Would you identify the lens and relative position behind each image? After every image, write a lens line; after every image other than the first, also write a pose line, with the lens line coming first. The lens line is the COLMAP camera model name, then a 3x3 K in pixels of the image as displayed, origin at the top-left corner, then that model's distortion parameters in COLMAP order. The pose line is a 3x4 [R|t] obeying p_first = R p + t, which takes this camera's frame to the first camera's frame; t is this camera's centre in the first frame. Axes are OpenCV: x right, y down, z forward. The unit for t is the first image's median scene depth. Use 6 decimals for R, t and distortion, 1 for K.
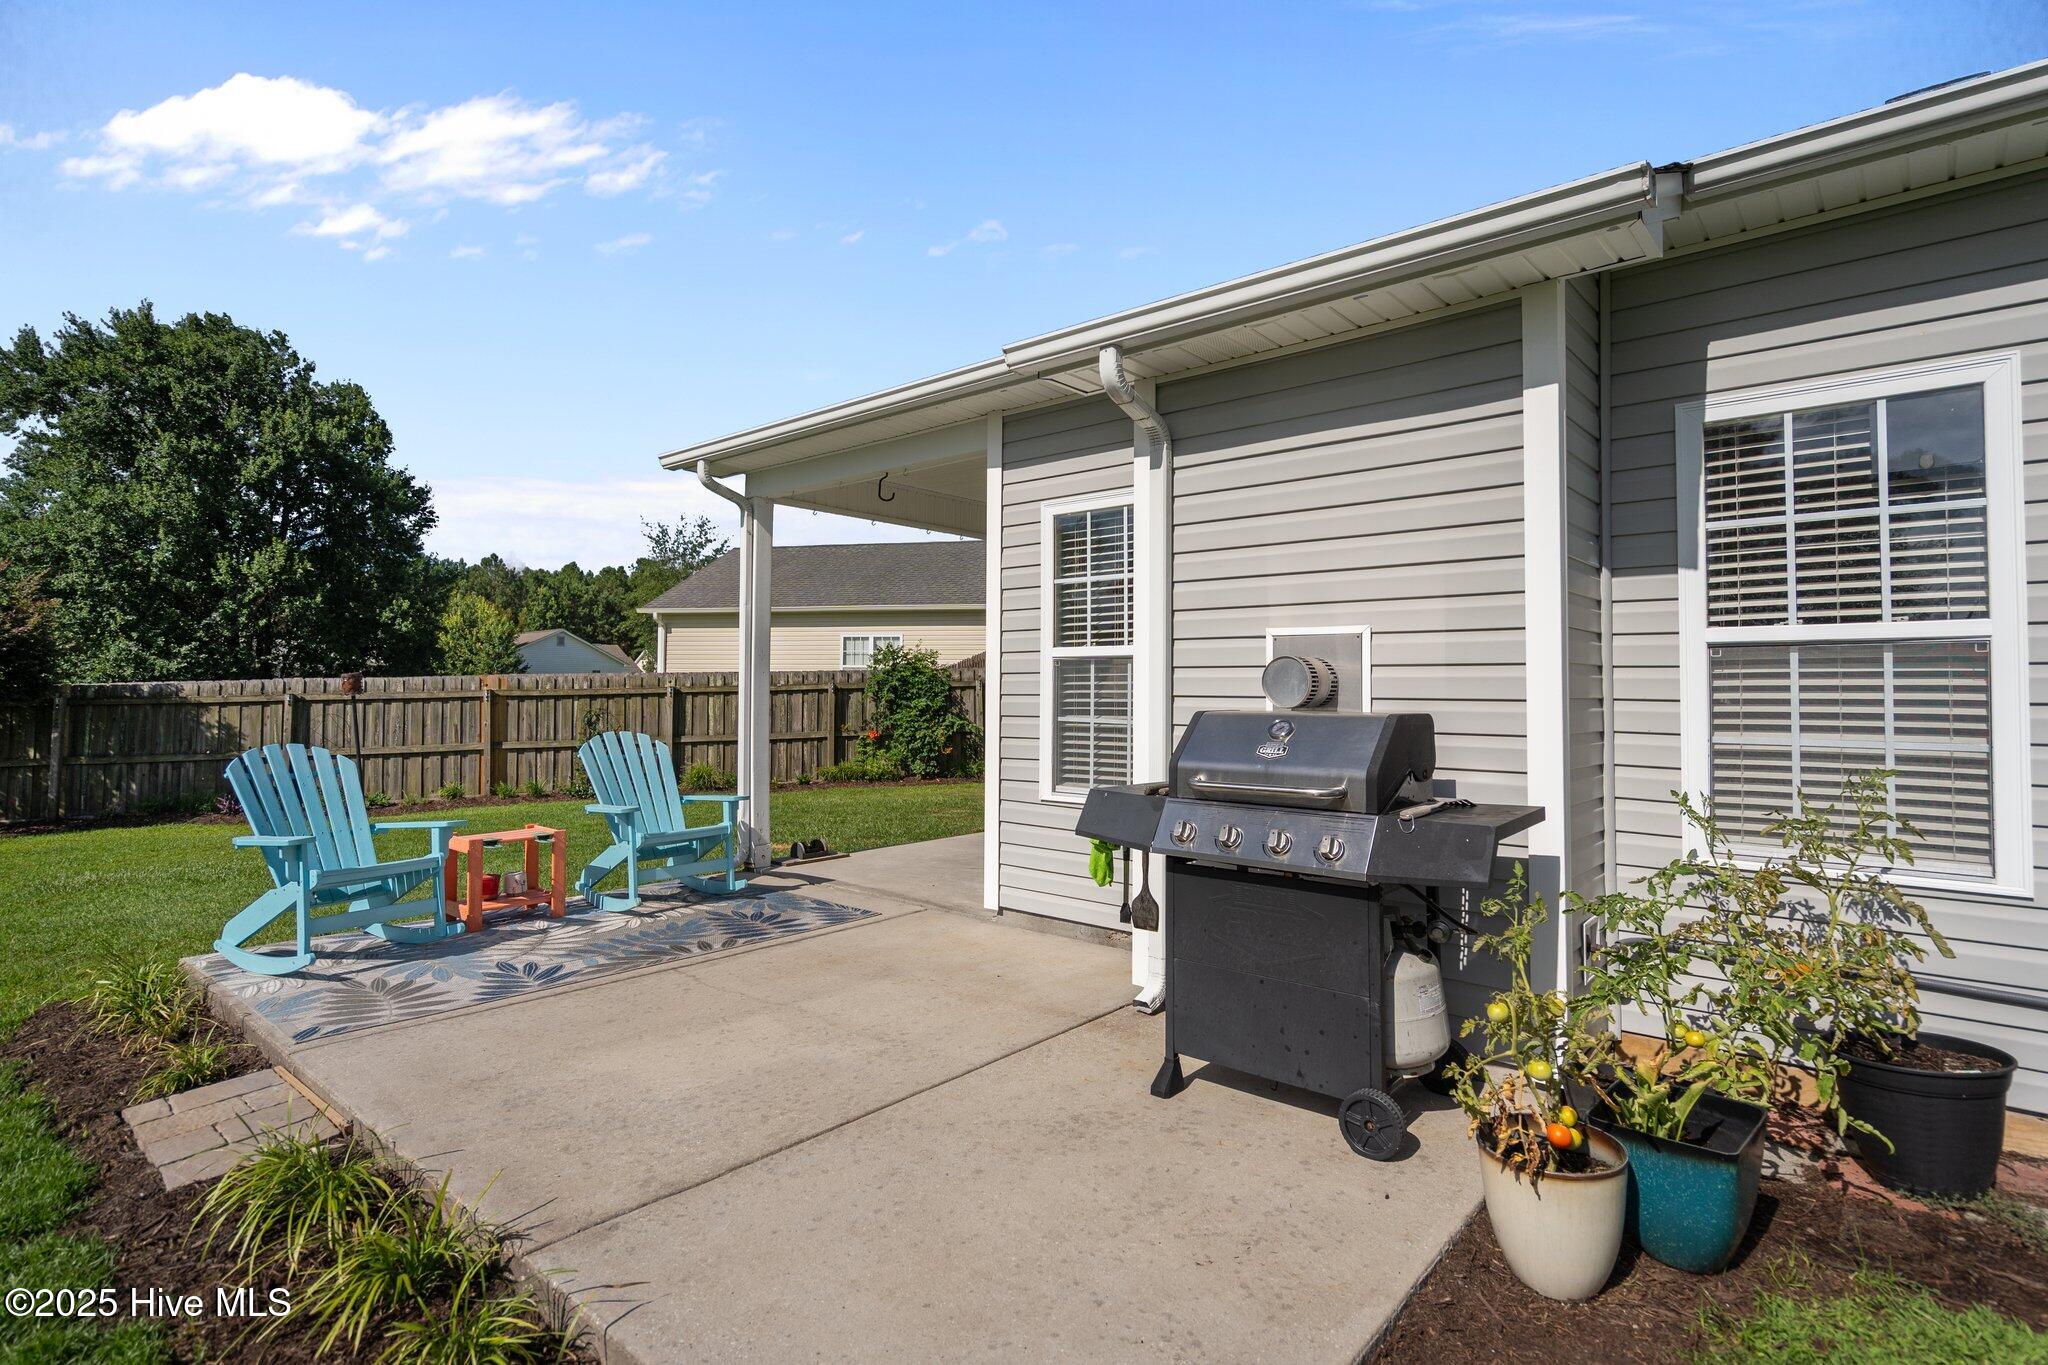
lens RADIAL K [[1012.0, 0, 1034.8], [0, 1012.0, 660.0], [0, 0, 1]] dist [0.001268, -0.001040]
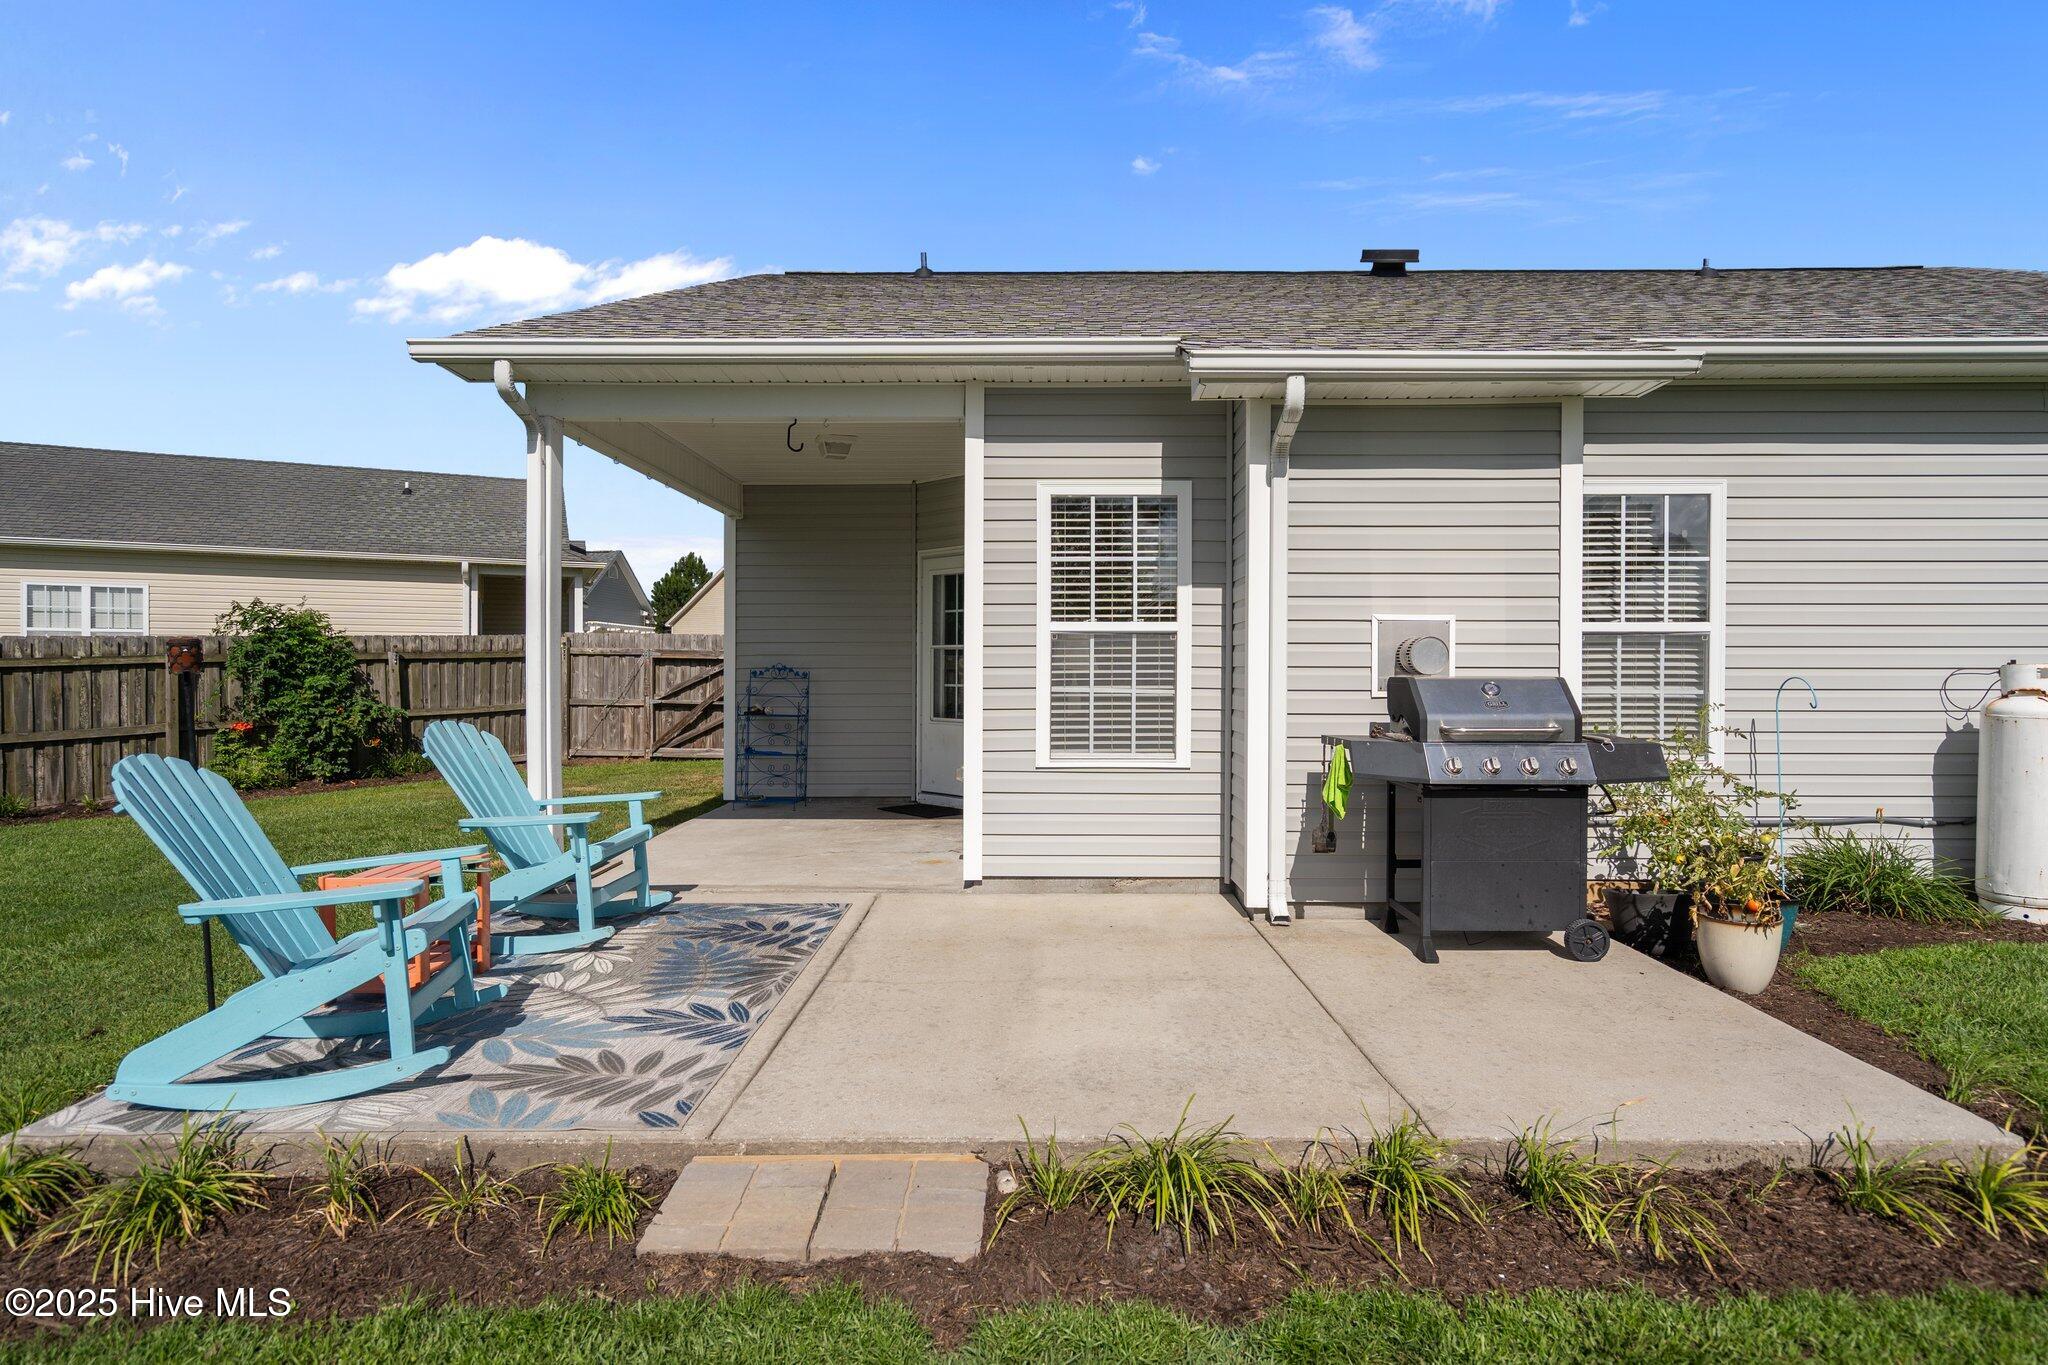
lens RADIAL K [[1091.7, 0, 1027.6], [0, 1091.7, 674.2], [0, 0, 1]] dist [0.003314, -0.000571]
pose [[0.763062, -0.009193, 0.646260, -0.237432], [-0.016274, 0.999309, 0.033431, 0.001474], [-0.646120, -0.036027, 0.762385, 0.049513]]
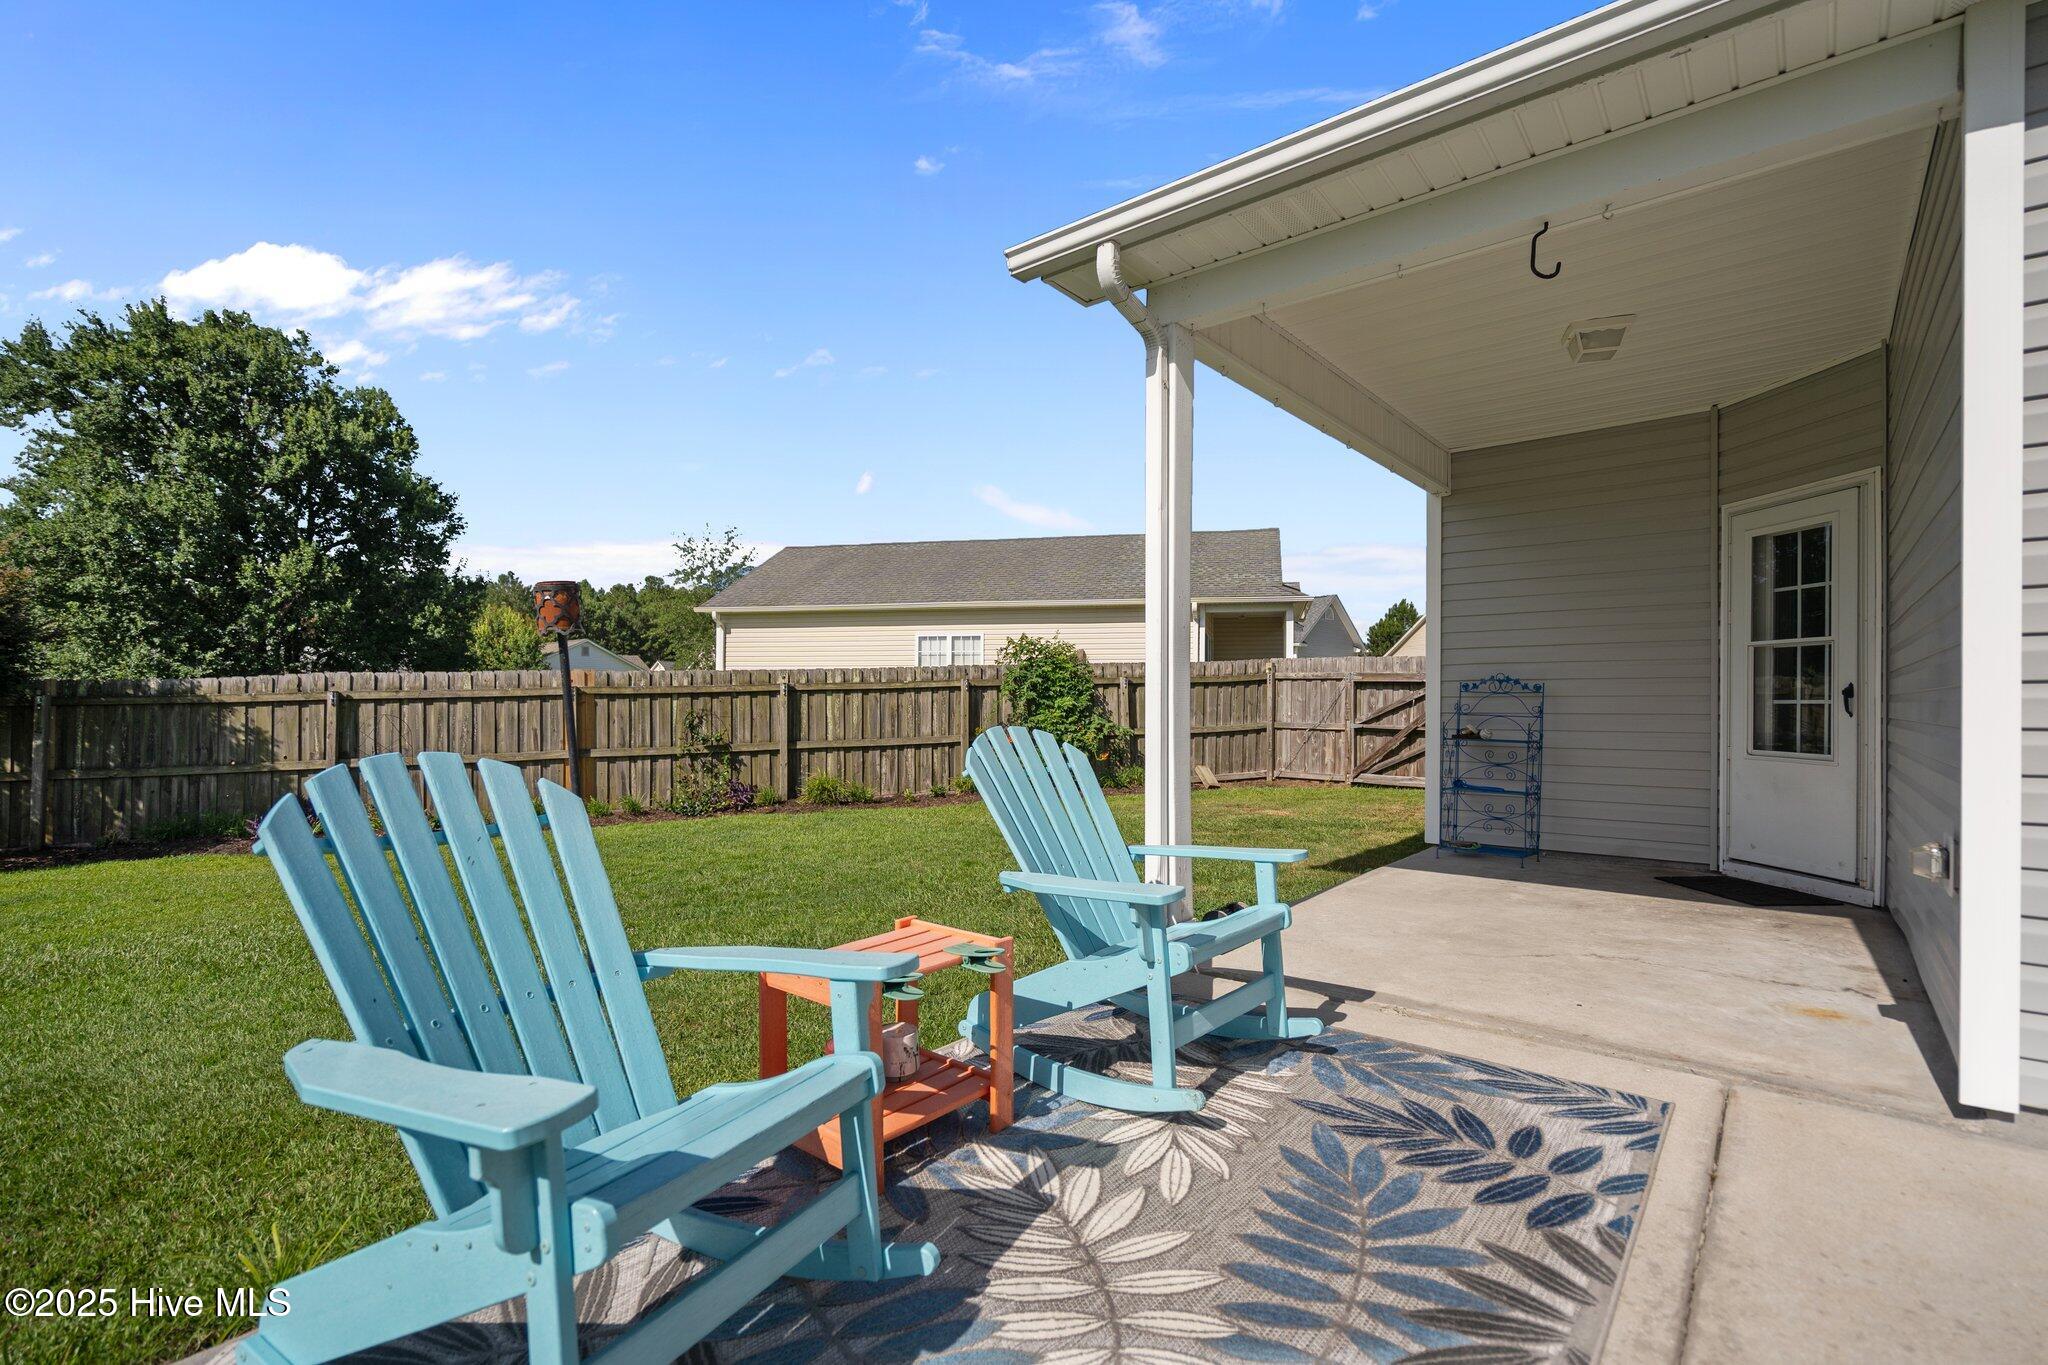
lens RADIAL K [[930.7, 0, 1029.1], [0, 930.7, 698.4], [0, 0, 1]] dist [-0.002637, 0.000151]
pose [[0.999771, -0.003155, 0.021181, -0.162657], [0.002571, 0.999617, 0.027544, 0.017000], [-0.021260, -0.027483, 0.999396, 0.203745]]
